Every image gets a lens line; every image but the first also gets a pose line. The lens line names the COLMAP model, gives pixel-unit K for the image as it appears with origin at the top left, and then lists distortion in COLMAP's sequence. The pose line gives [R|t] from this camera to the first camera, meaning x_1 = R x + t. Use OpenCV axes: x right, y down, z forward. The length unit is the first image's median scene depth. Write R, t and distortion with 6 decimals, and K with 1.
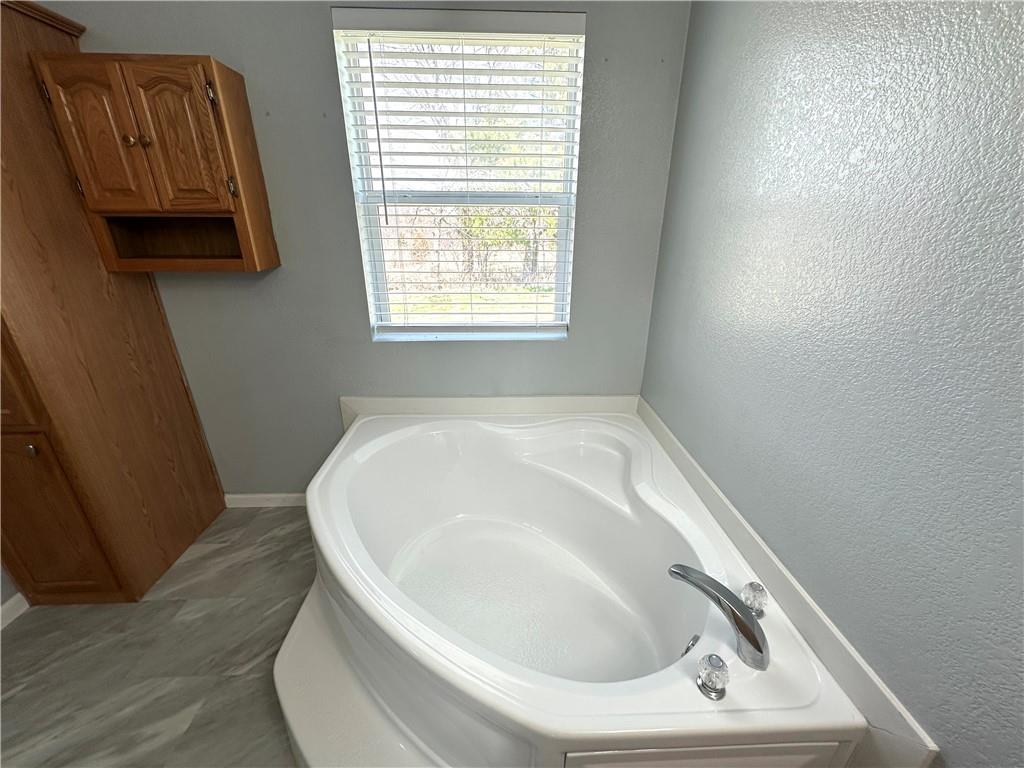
lens RADIAL K [[408.3, 0, 511.0], [0, 408.3, 383.3], [0, 0, 1]] dist [-0.005594, 0.001018]
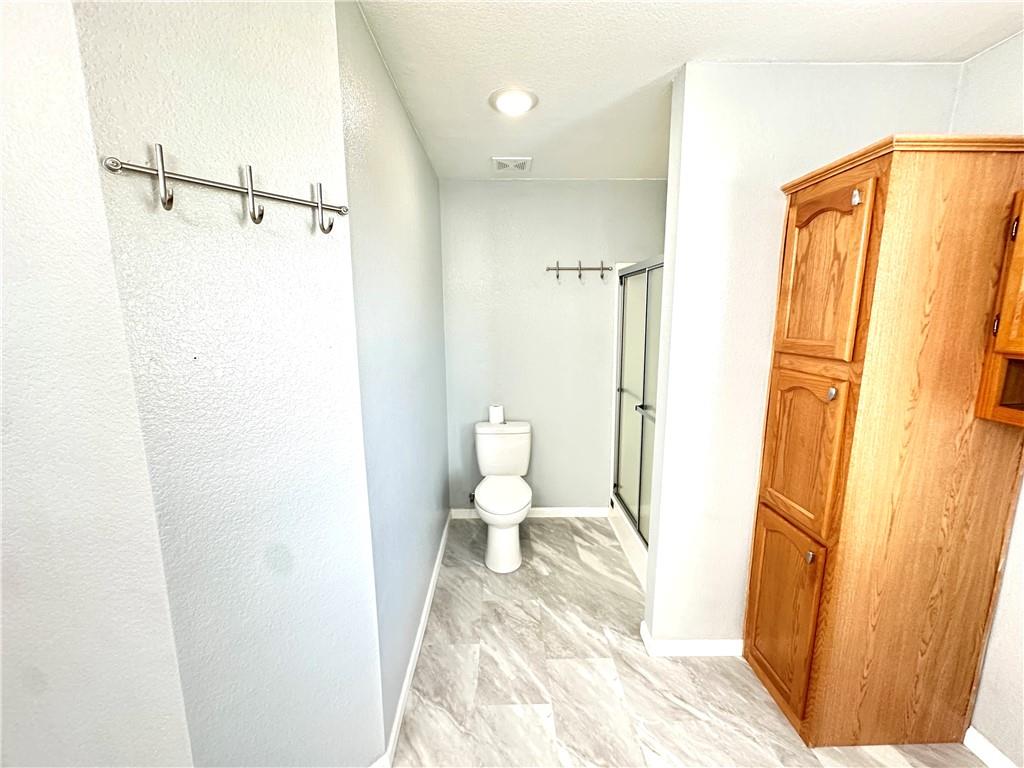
lens RADIAL K [[408.3, 0, 515.1], [0, 408.3, 383.6], [0, 0, 1]] dist [-0.005594, 0.001018]
pose [[-0.010614, 0.171541, -0.985120, -0.155443], [-0.369663, 0.914710, 0.163263, -0.116588], [0.929105, 0.365895, 0.053704, 0.039531]]
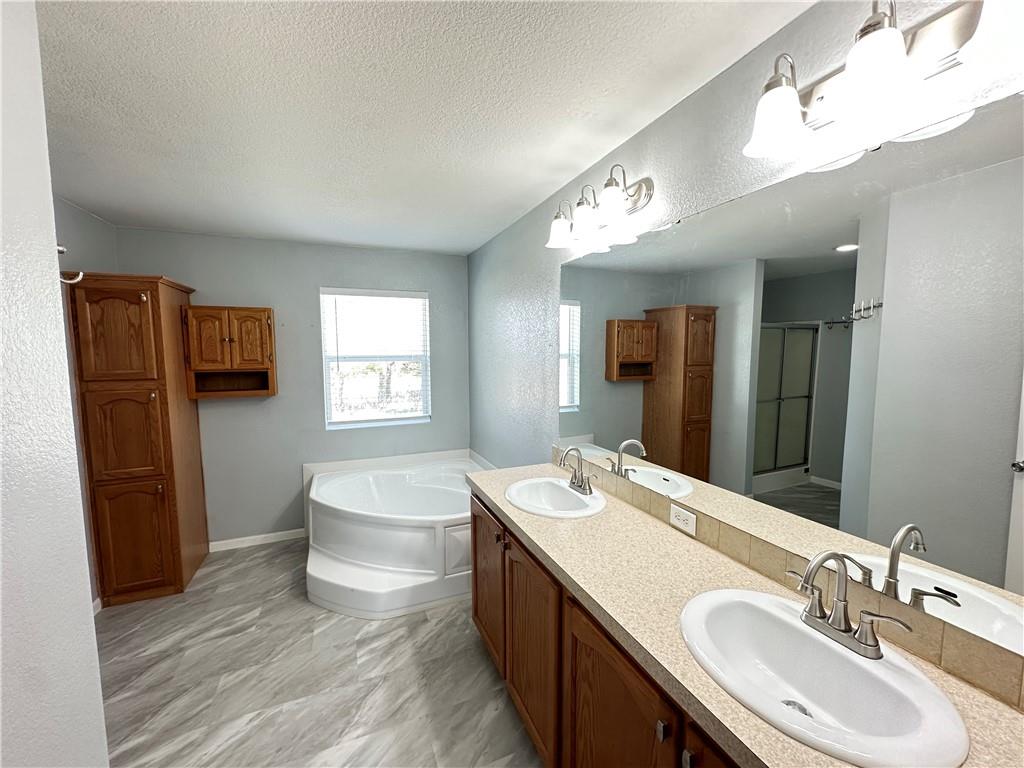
lens RADIAL K [[408.3, 0, 516.9], [0, 408.3, 384.7], [0, 0, 1]] dist [-0.005594, 0.001018]
pose [[0.930657, -0.038479, 0.363863, -0.232657], [0.142271, 0.954256, -0.262974, 0.370601], [-0.337099, 0.296505, 0.893560, -1.209780]]
